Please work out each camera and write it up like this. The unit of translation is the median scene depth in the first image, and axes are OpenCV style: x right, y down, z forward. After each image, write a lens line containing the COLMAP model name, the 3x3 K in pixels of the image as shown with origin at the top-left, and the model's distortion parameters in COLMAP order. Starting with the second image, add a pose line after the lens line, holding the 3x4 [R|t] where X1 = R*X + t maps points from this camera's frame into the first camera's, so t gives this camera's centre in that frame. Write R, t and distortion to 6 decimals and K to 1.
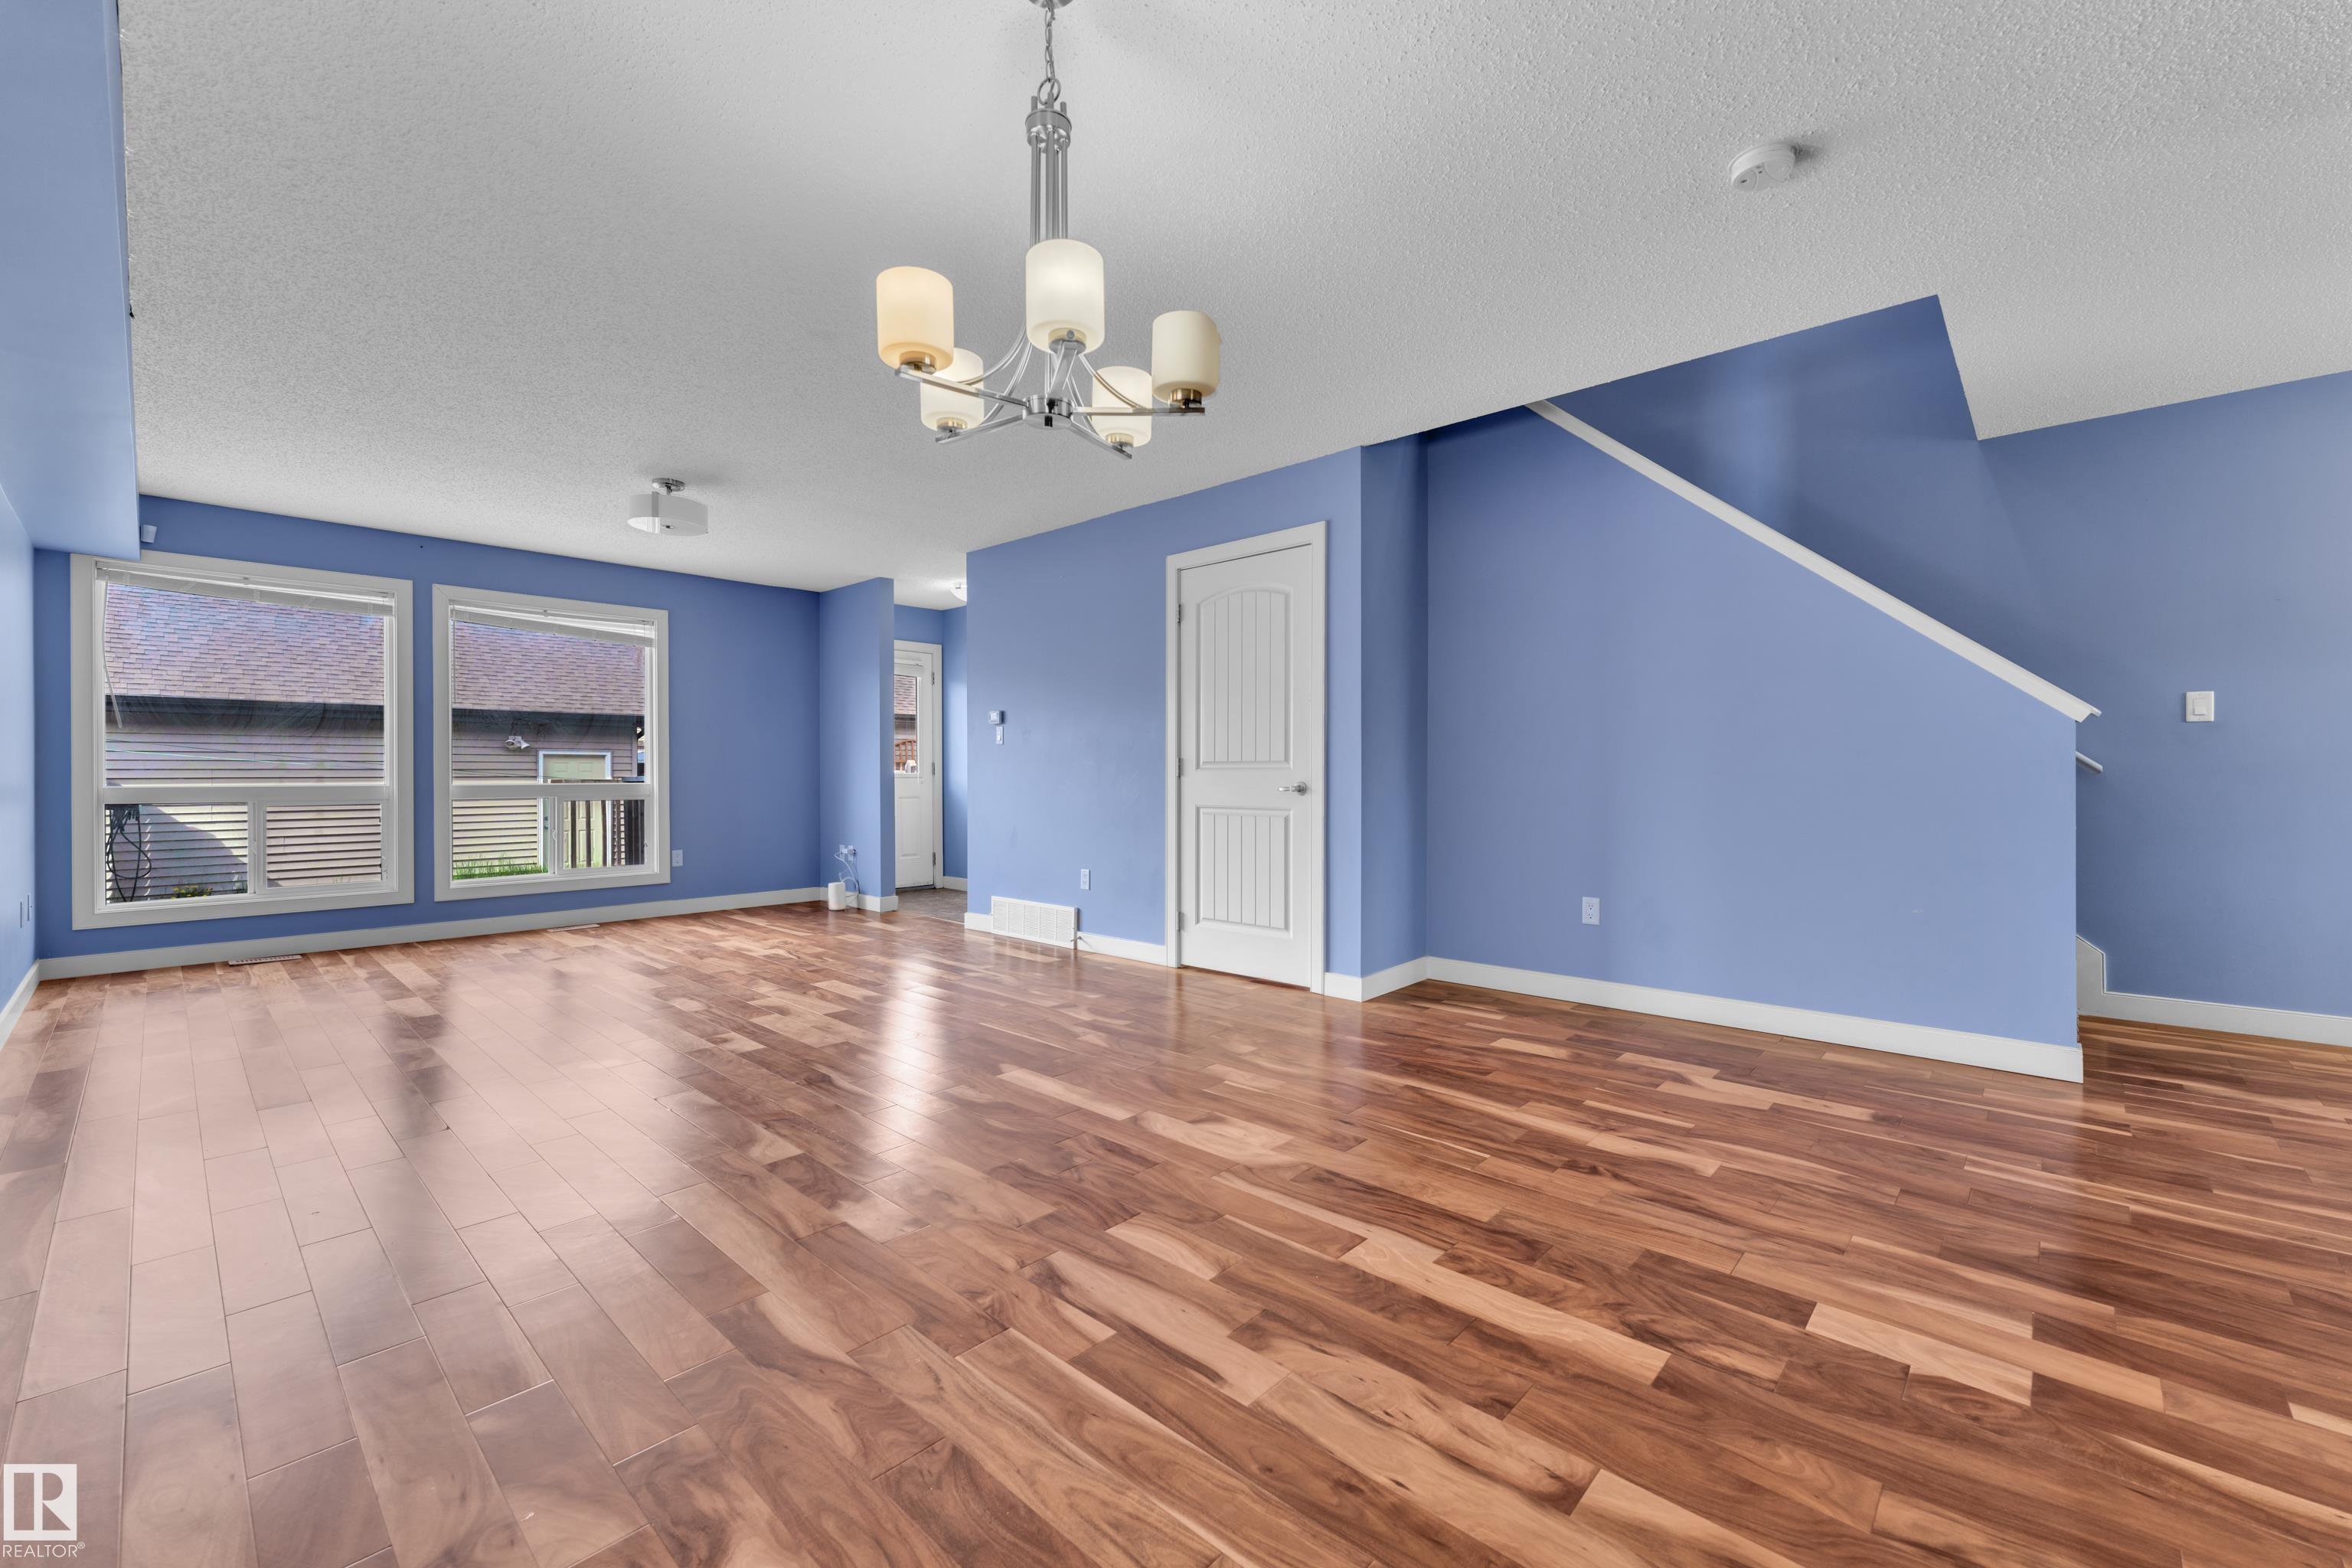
lens RADIAL K [[948.1, 0, 1179.9], [0, 948.1, 778.5], [0, 0, 1]] dist [0.002295, -0.000264]
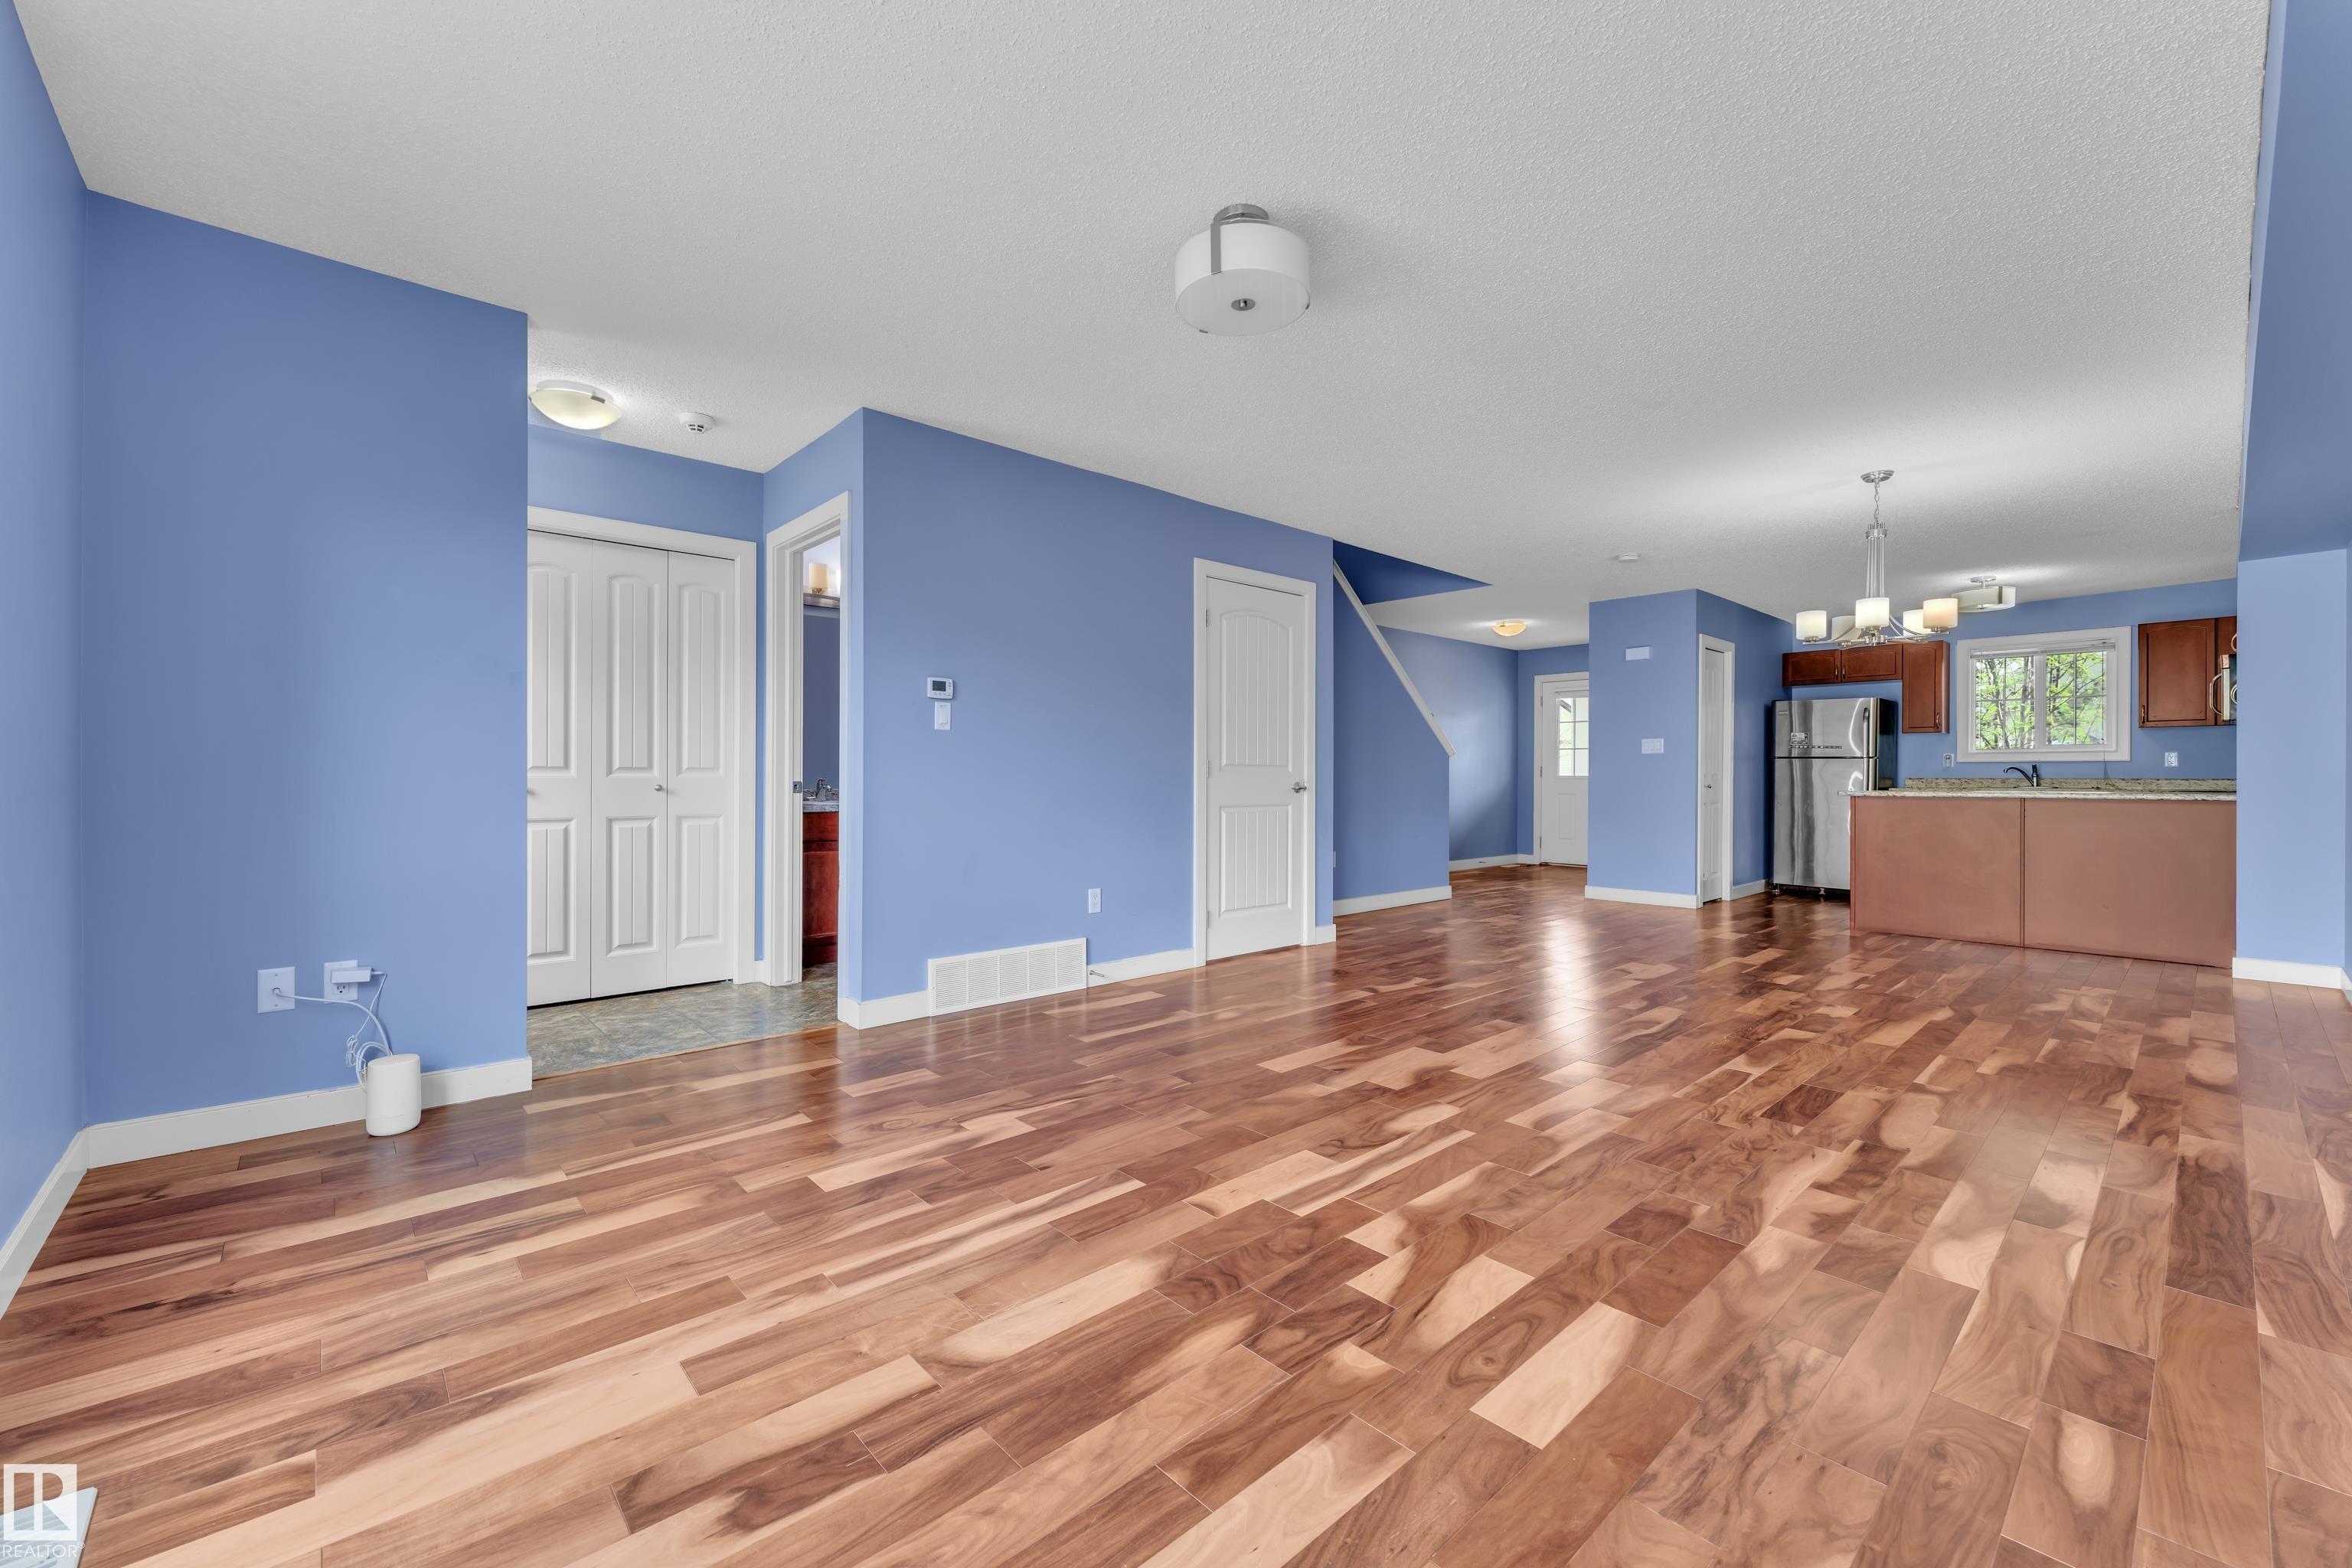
lens RADIAL K [[948.1, 0, 1180.3], [0, 948.1, 778.9], [0, 0, 1]] dist [0.002295, -0.000264]
pose [[0.085030, -0.000595, 0.996378, -1.482896], [0.000873, 0.999999, 0.000522, -0.002961], [-0.996378, 0.000825, 0.085030, 1.364780]]
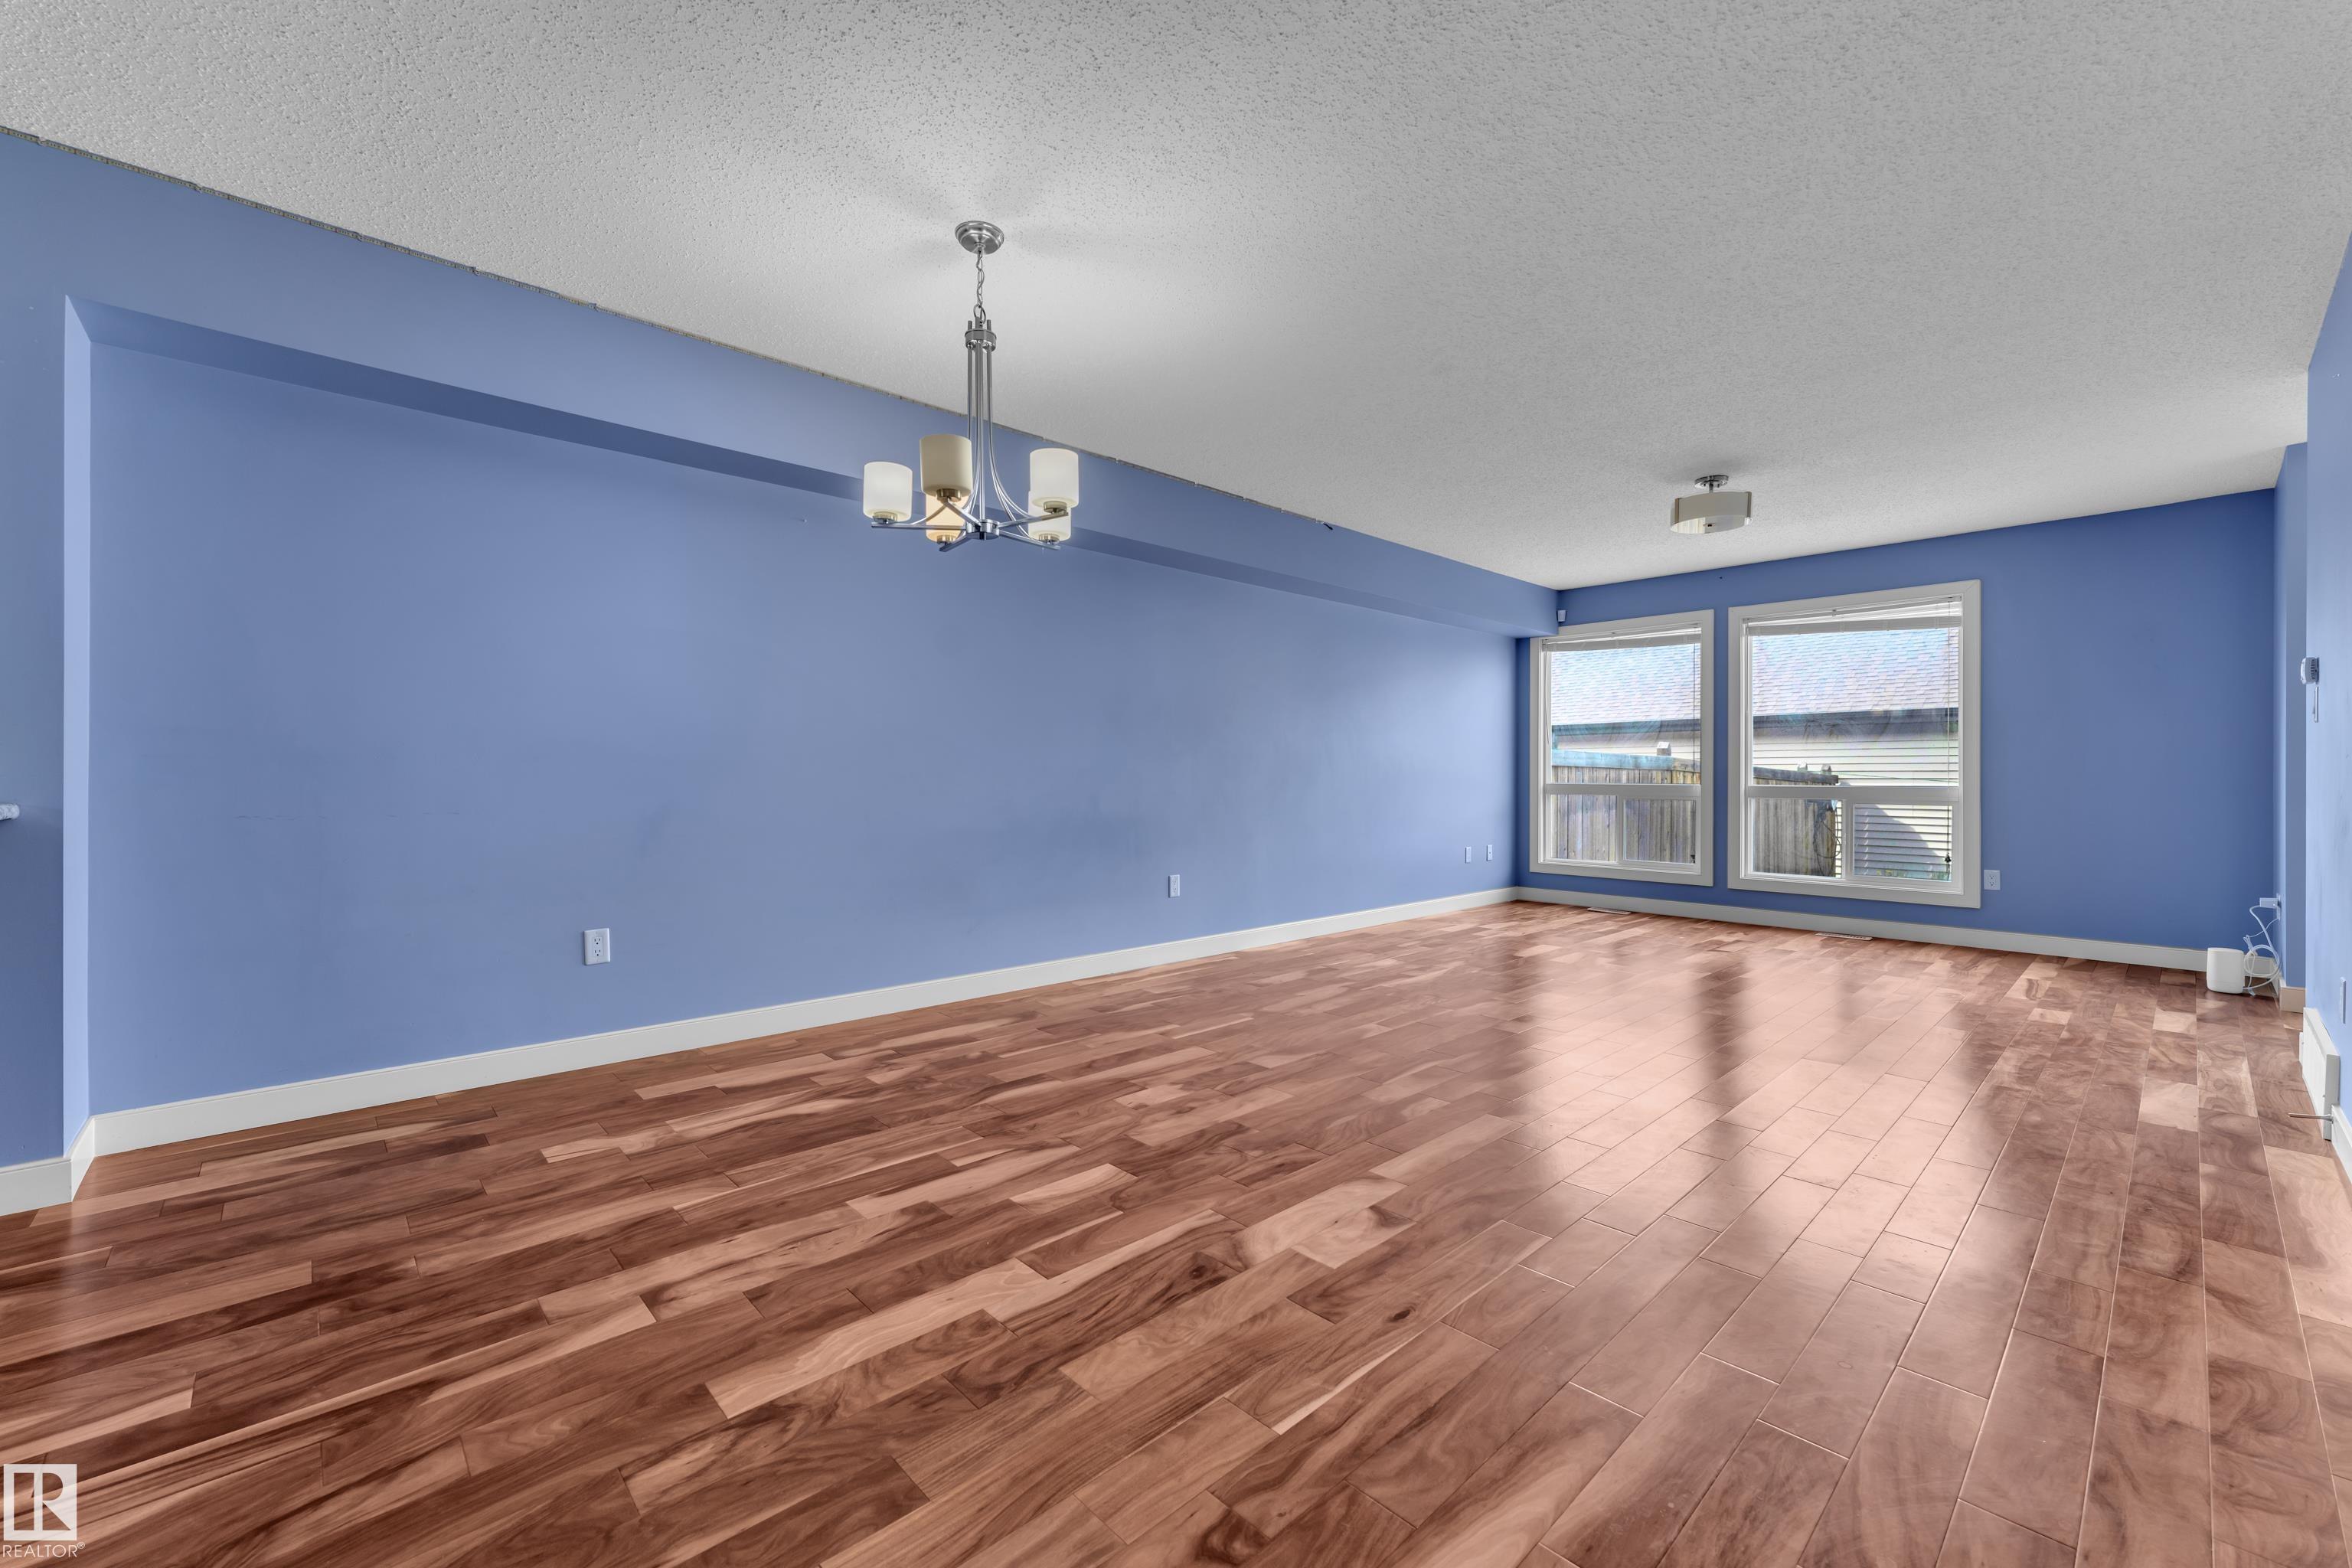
lens RADIAL K [[948.1, 0, 1176.2], [0, 948.1, 774.8], [0, 0, 1]] dist [0.002295, -0.000264]
pose [[-0.071645, 0.001716, -0.997429, 0.670313], [-0.007935, 0.999966, 0.002290, -0.004589], [0.997399, 0.008079, -0.071629, 0.718561]]
